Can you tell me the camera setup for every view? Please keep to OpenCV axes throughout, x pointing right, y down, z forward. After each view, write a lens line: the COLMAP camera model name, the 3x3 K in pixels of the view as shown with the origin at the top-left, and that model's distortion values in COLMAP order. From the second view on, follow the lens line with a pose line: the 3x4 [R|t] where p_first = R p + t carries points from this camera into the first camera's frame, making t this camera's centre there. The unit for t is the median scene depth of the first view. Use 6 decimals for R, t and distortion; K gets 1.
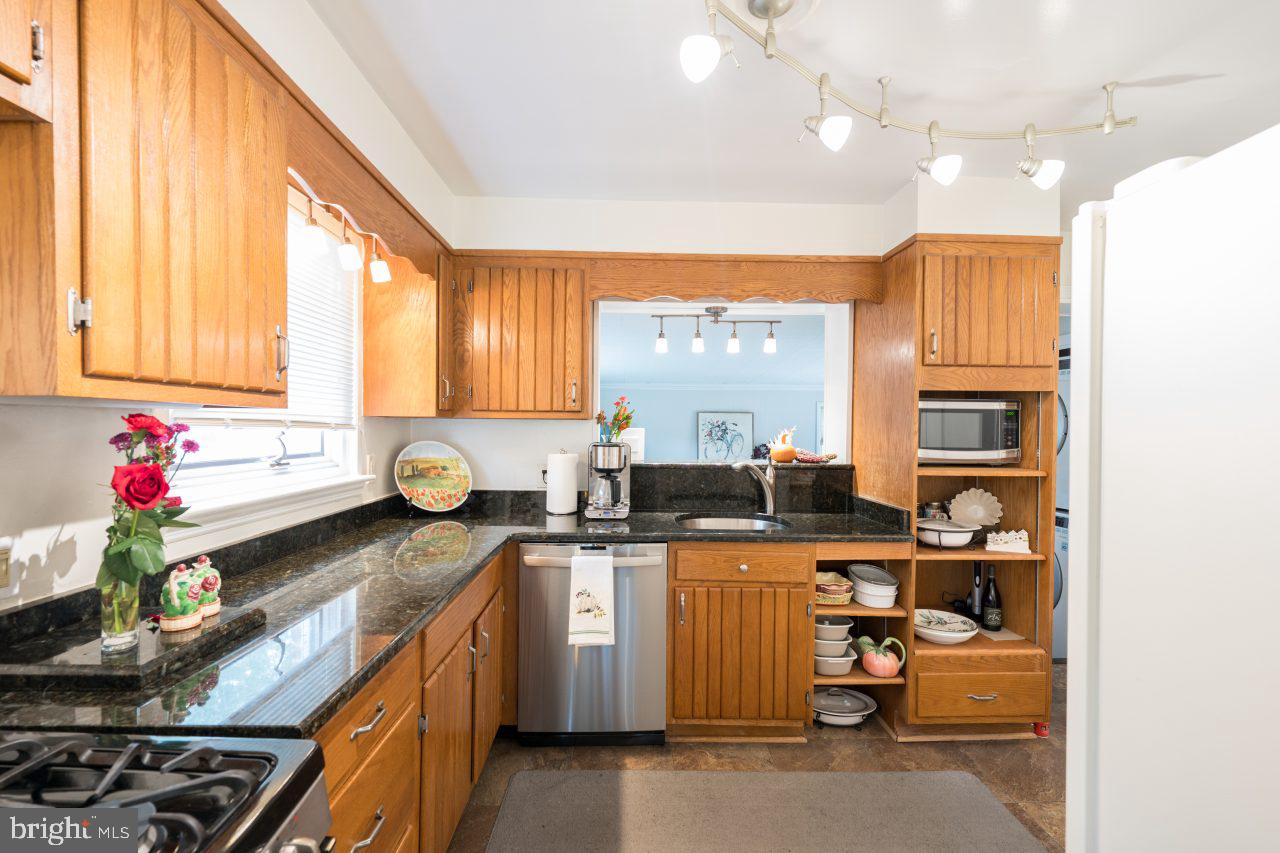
lens RADIAL K [[562.2, 0, 640.3], [0, 562.2, 431.9], [0, 0, 1]] dist [-0.000962, -0.000172]
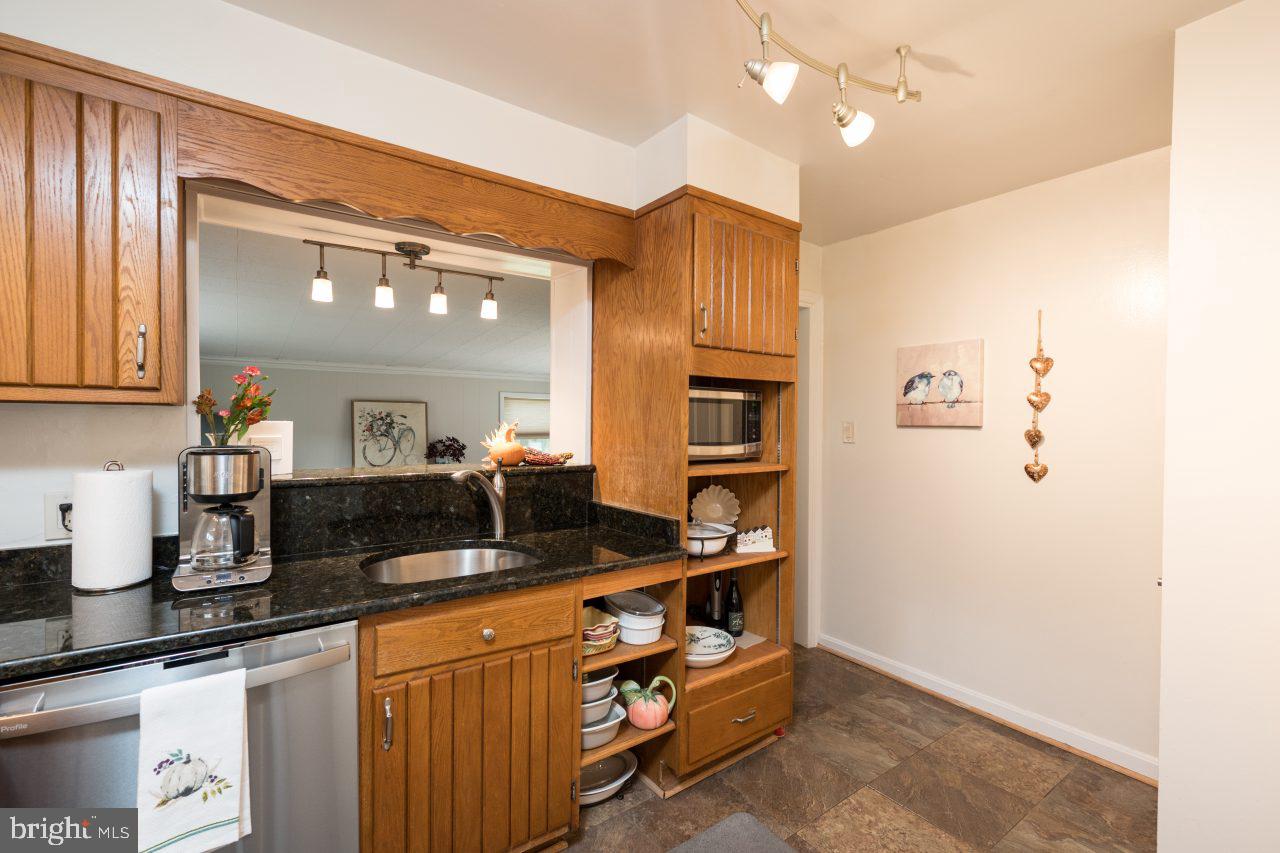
lens RADIAL K [[562.2, 0, 637.1], [0, 562.2, 431.0], [0, 0, 1]] dist [-0.000962, -0.000172]
pose [[0.821762, -0.011671, 0.569712, -0.039384], [0.005448, 0.999905, 0.012626, -0.001520], [-0.569805, -0.007272, 0.821748, 0.326343]]
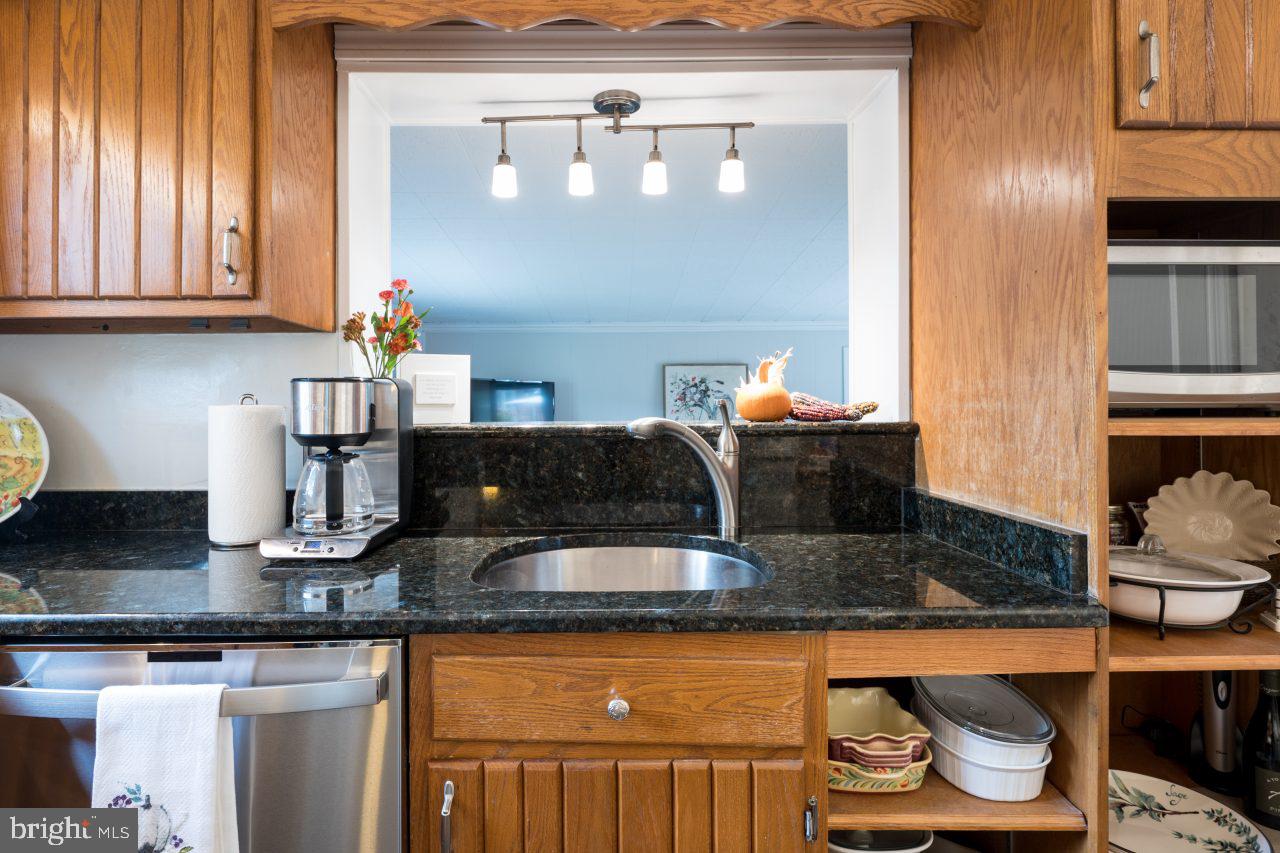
lens RADIAL K [[653.7, 0, 639.8], [0, 653.7, 406.5], [0, 0, 1]] dist [-0.001887, 0.000066]
pose [[0.999861, -0.014816, -0.007705, 0.182091], [0.014715, 0.999807, -0.012984, 0.054542], [0.007895, 0.012869, 0.999886, 0.532067]]
